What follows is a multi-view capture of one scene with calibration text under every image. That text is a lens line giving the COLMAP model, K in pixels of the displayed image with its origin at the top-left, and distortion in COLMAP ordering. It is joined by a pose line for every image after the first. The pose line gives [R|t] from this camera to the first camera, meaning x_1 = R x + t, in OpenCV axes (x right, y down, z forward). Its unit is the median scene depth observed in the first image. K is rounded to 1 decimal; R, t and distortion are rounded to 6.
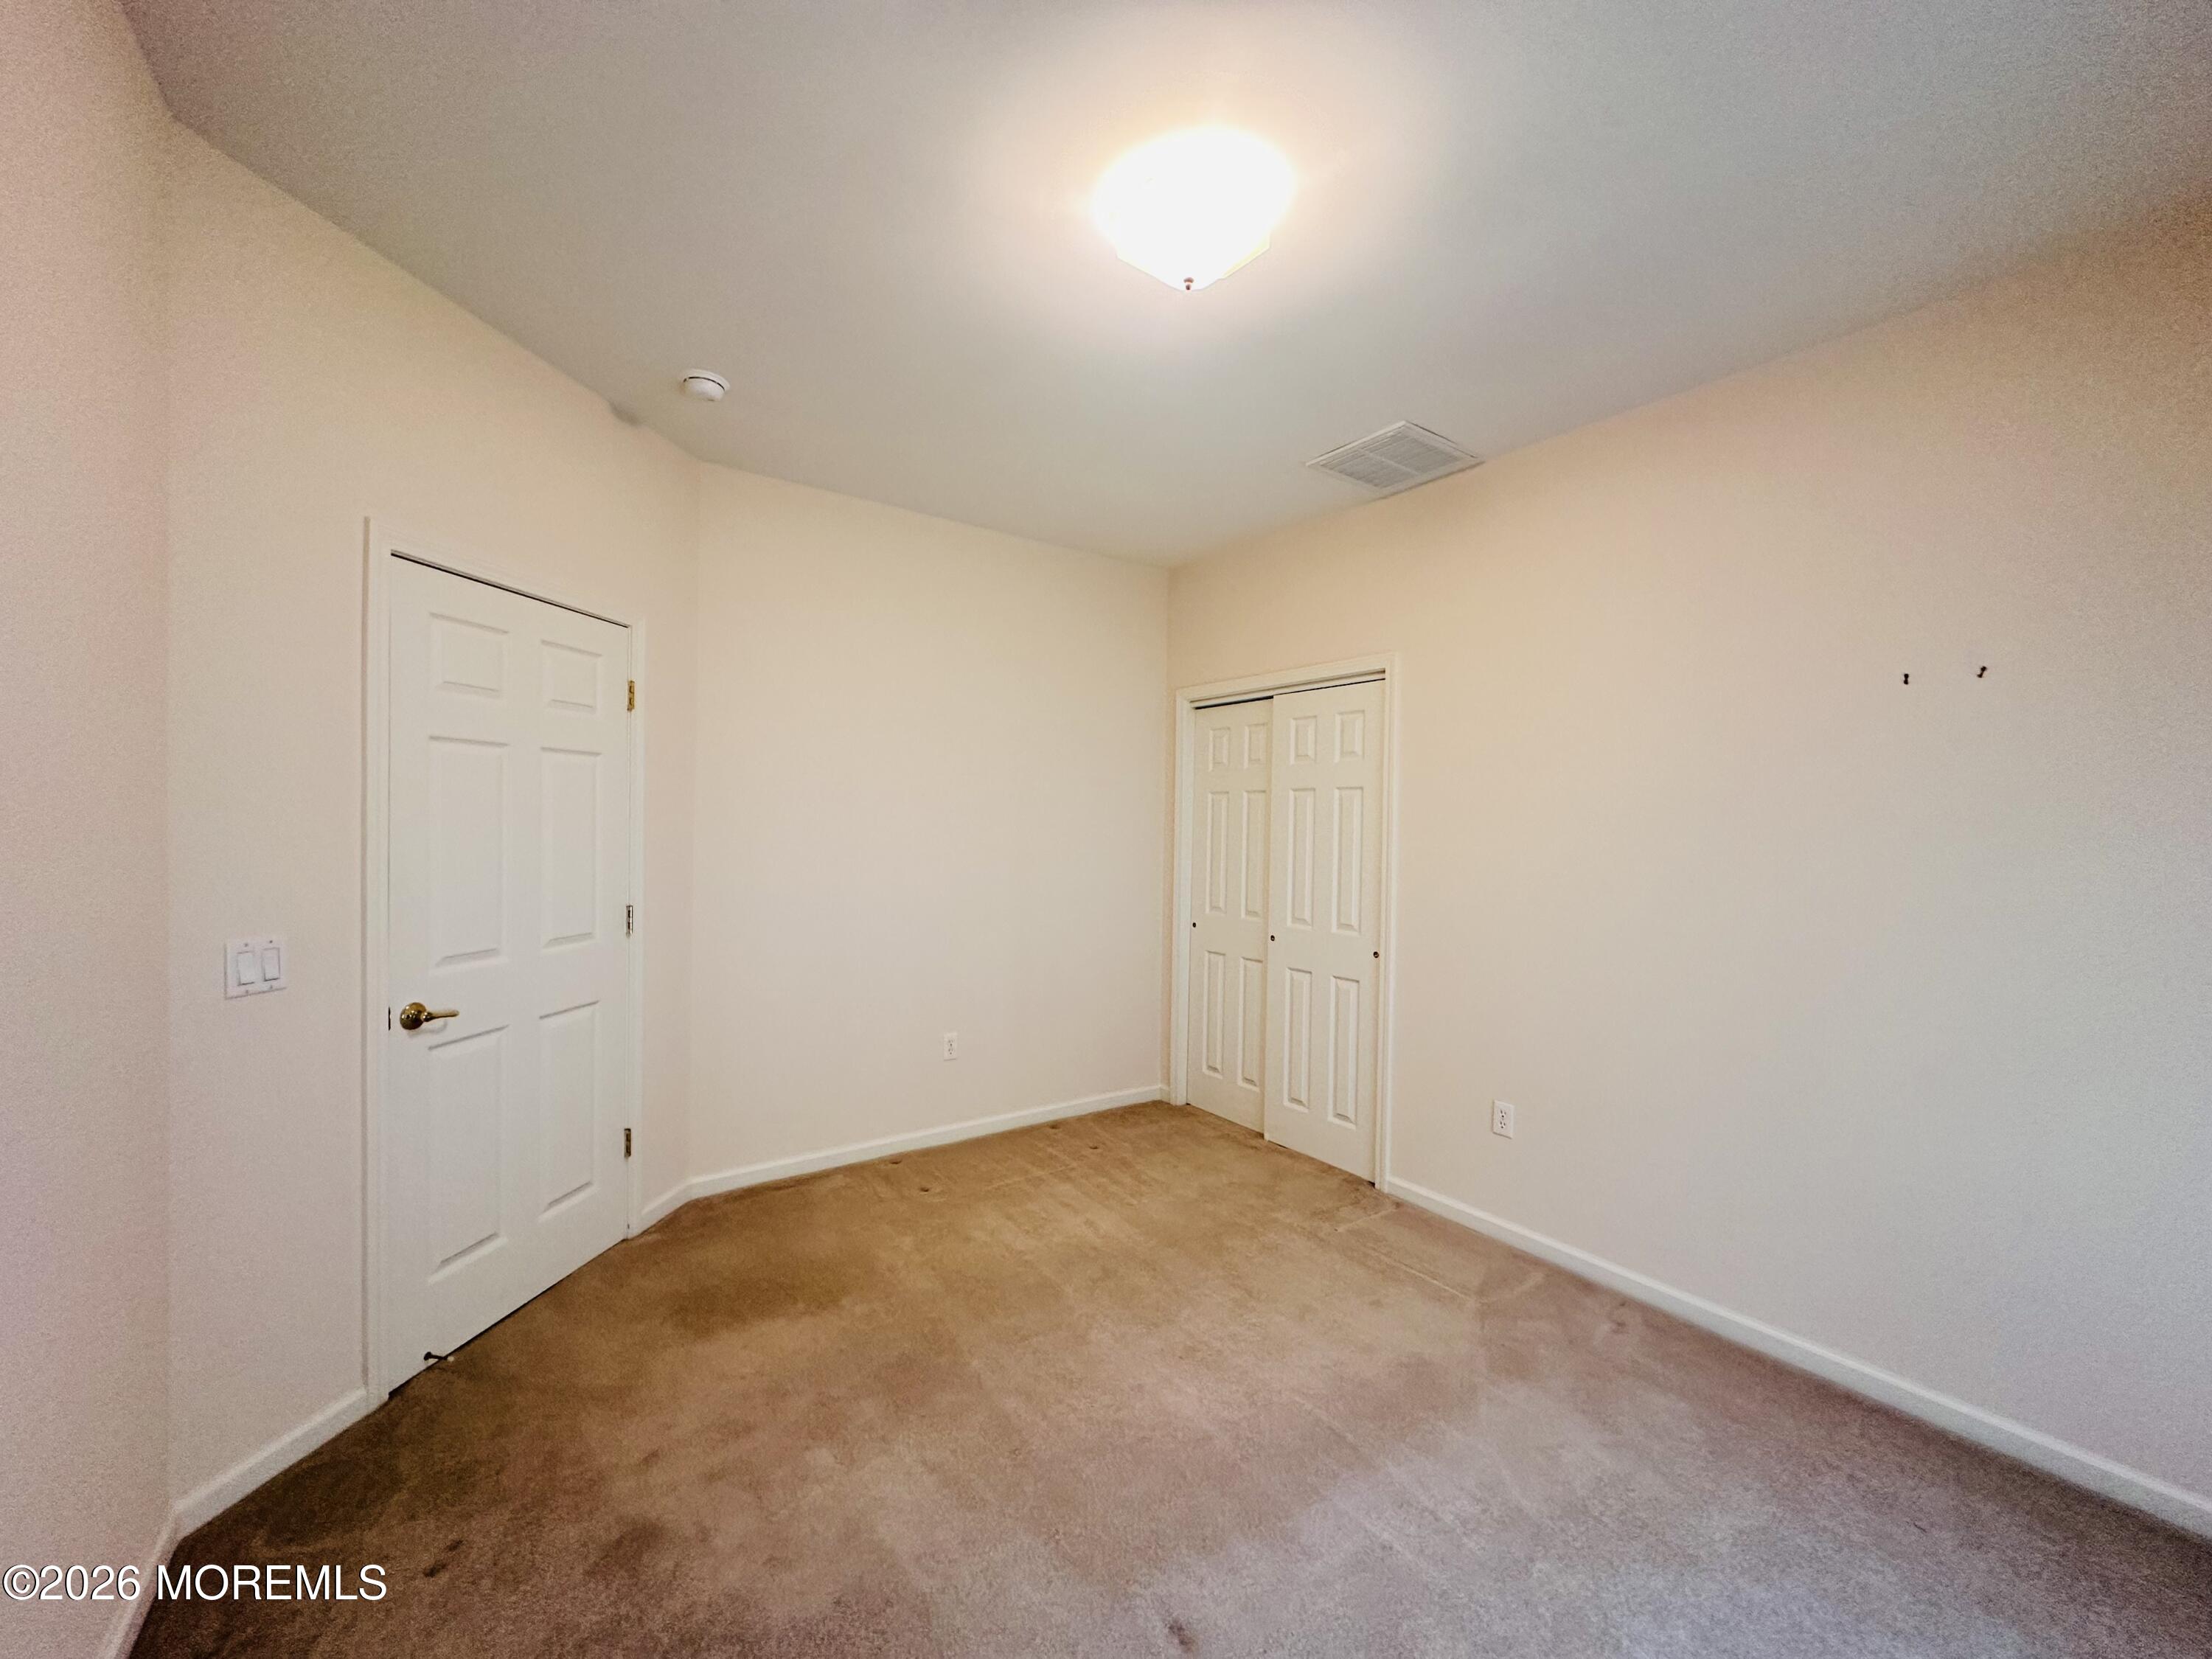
lens RADIAL K [[878.5, 0, 1107.0], [0, 878.5, 831.7], [0, 0, 1]] dist [-0.002768, 0.000750]
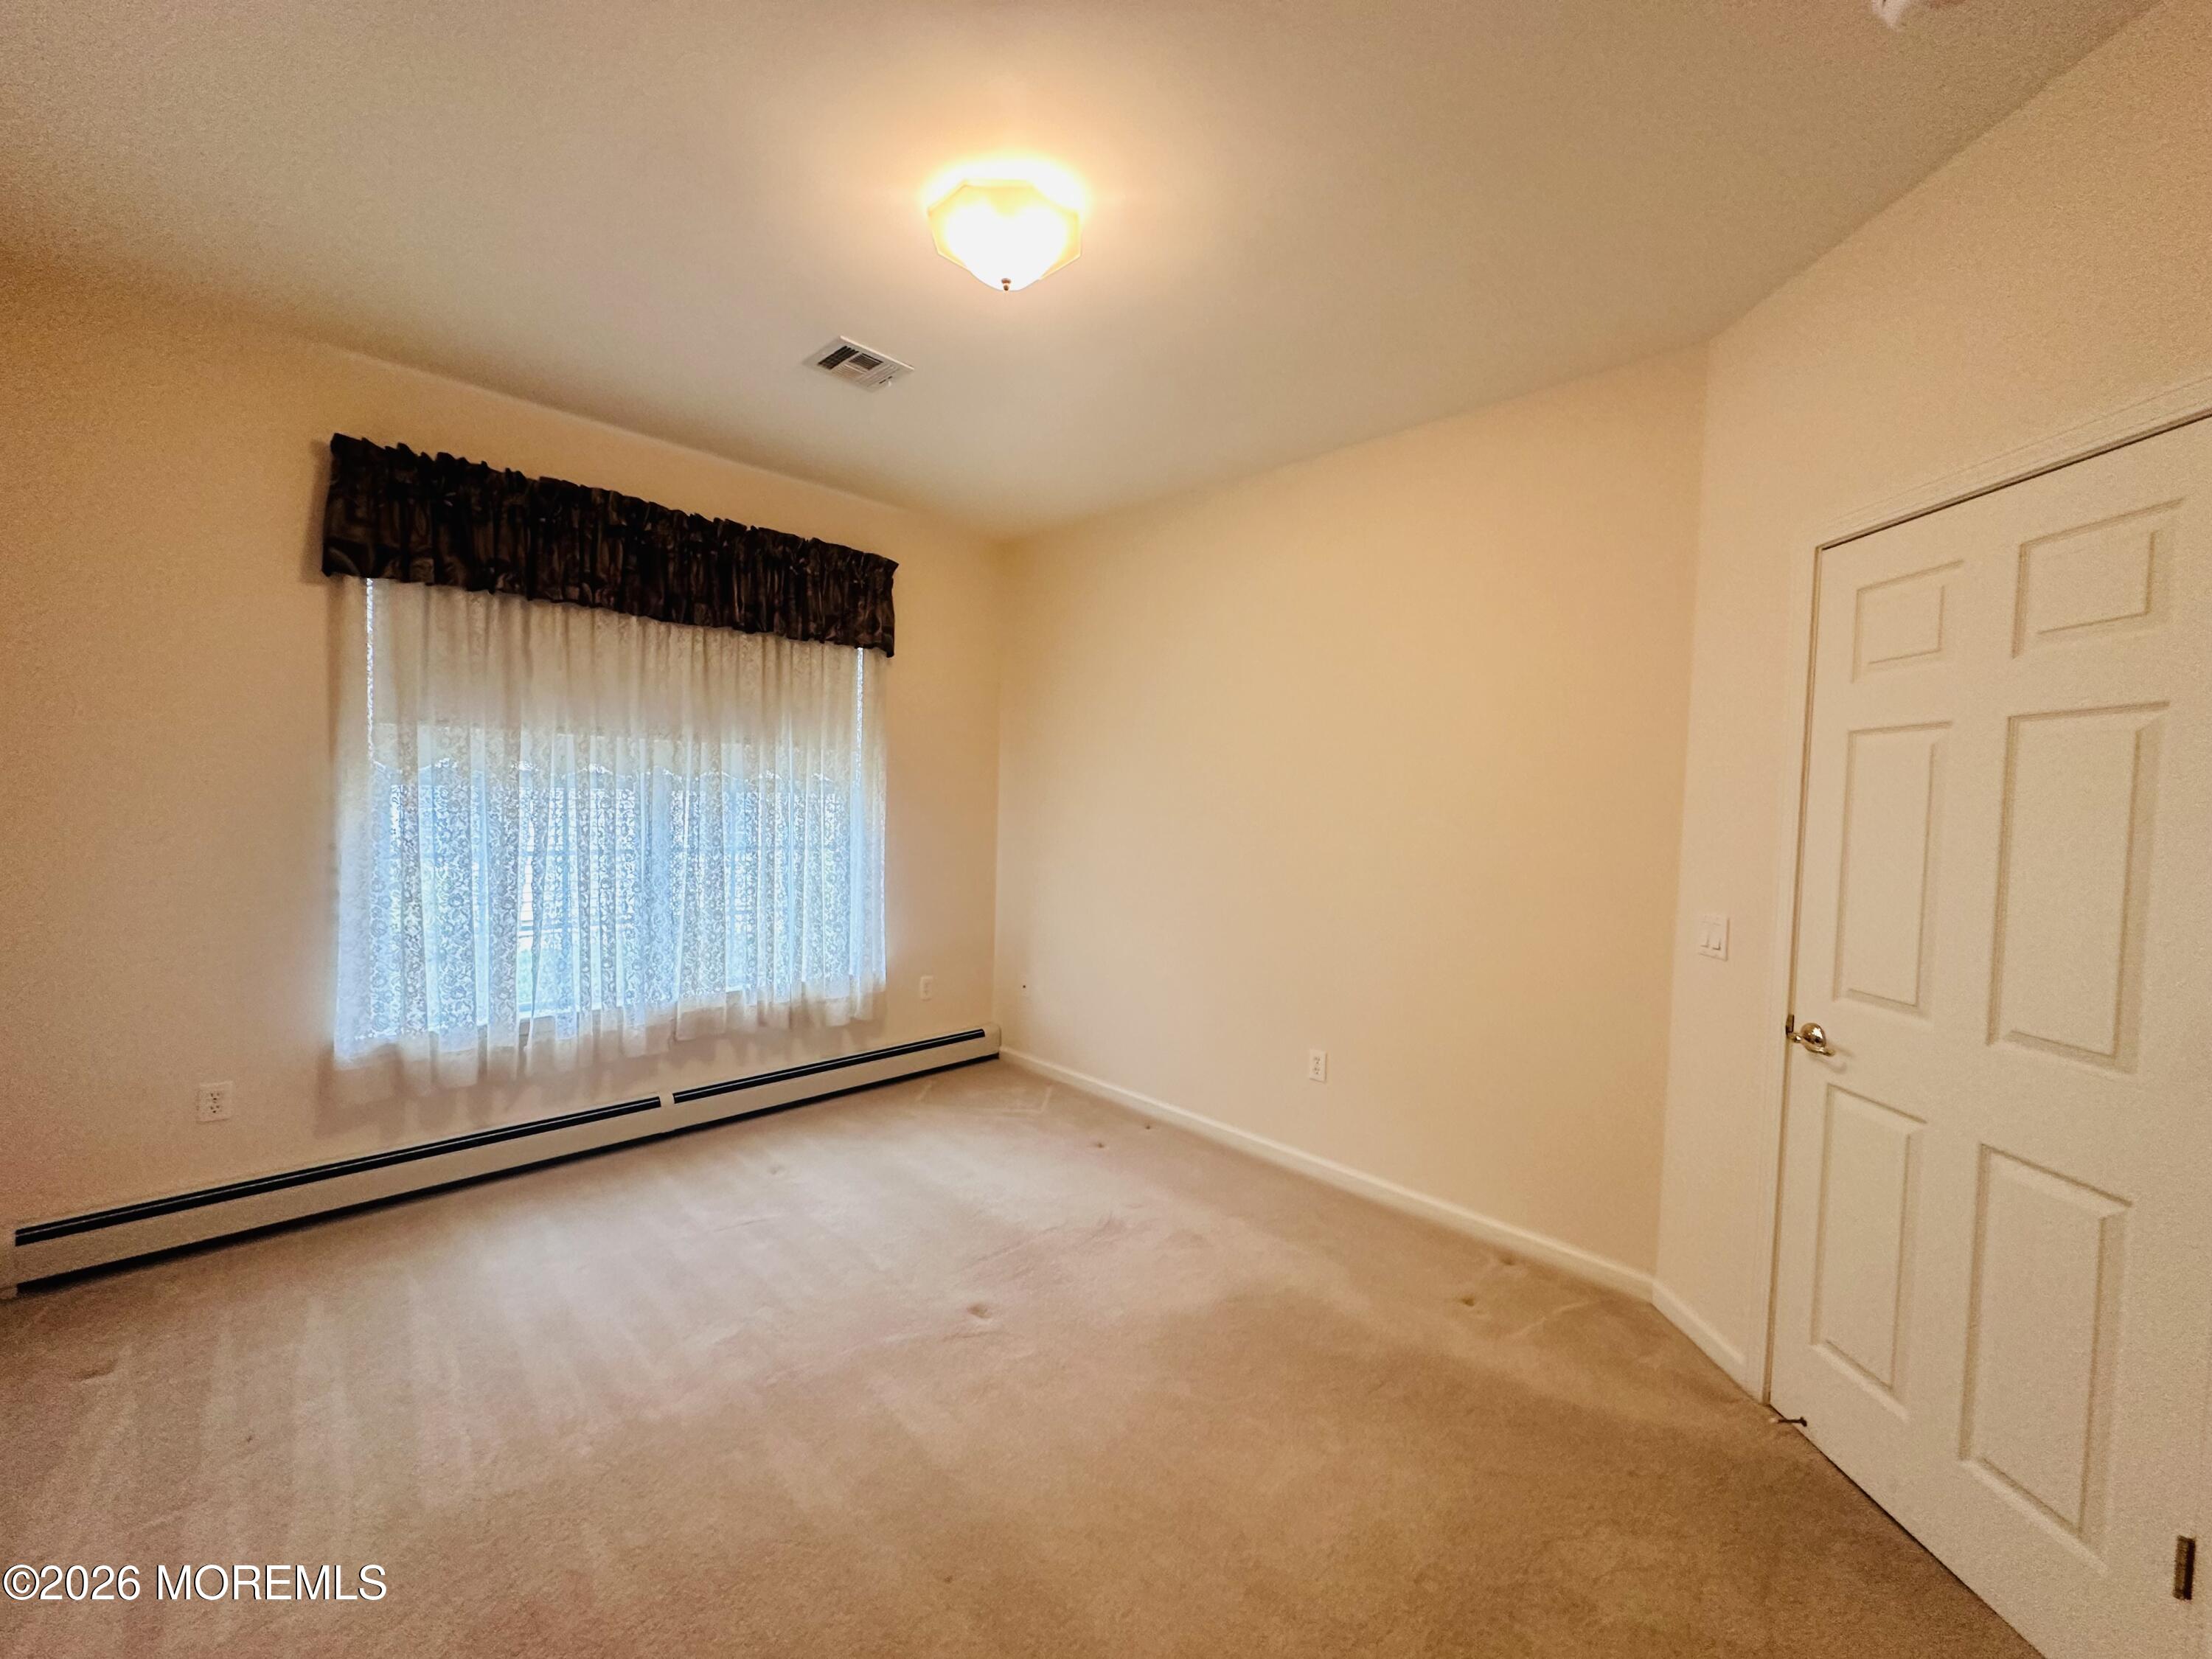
lens RADIAL K [[878.5, 0, 1107.0], [0, 878.5, 831.7], [0, 0, 1]] dist [-0.002768, 0.000750]
pose [[-0.985695, -0.036554, -0.164525, 0.067857], [-0.045760, 0.997571, 0.052517, -0.013401], [0.162205, 0.059294, -0.984974, 1.159706]]
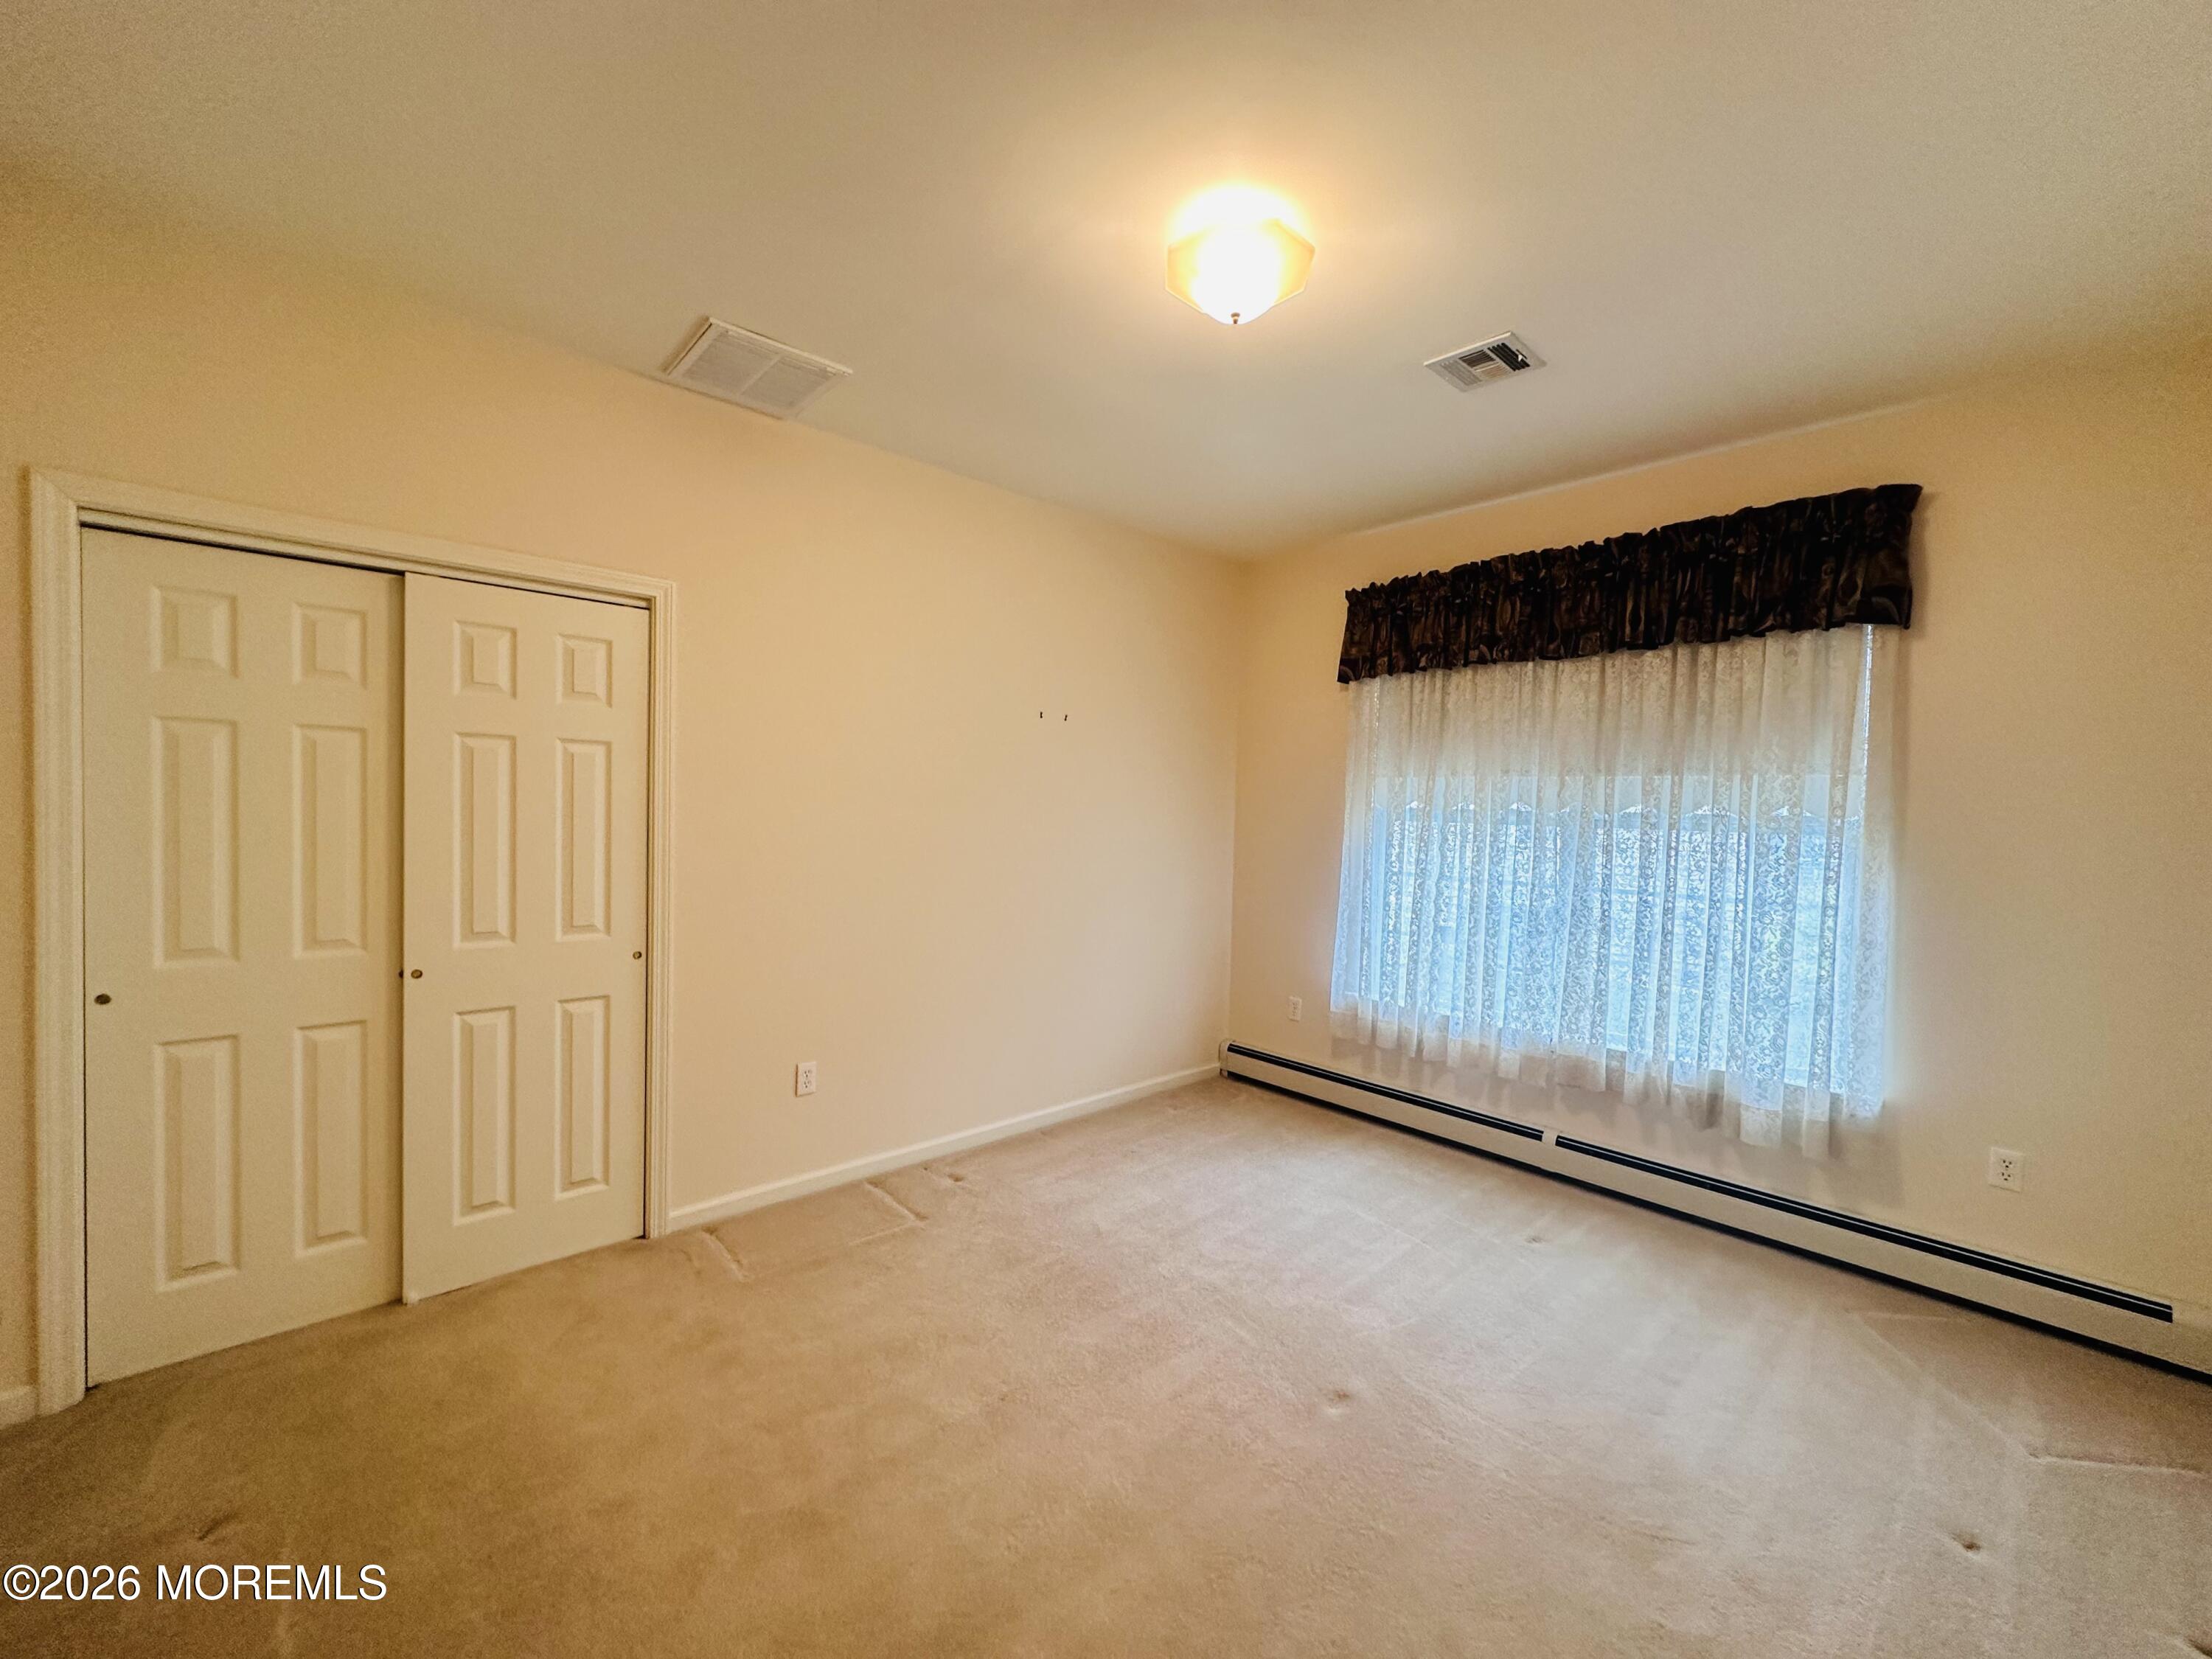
lens RADIAL K [[878.5, 0, 1107.0], [0, 878.5, 831.7], [0, 0, 1]] dist [-0.002768, 0.000750]
pose [[-0.118945, -0.047670, 0.991756, -0.554015], [-0.016558, 0.998803, 0.046023, -0.016546], [-0.992763, -0.010947, -0.119592, 0.706742]]
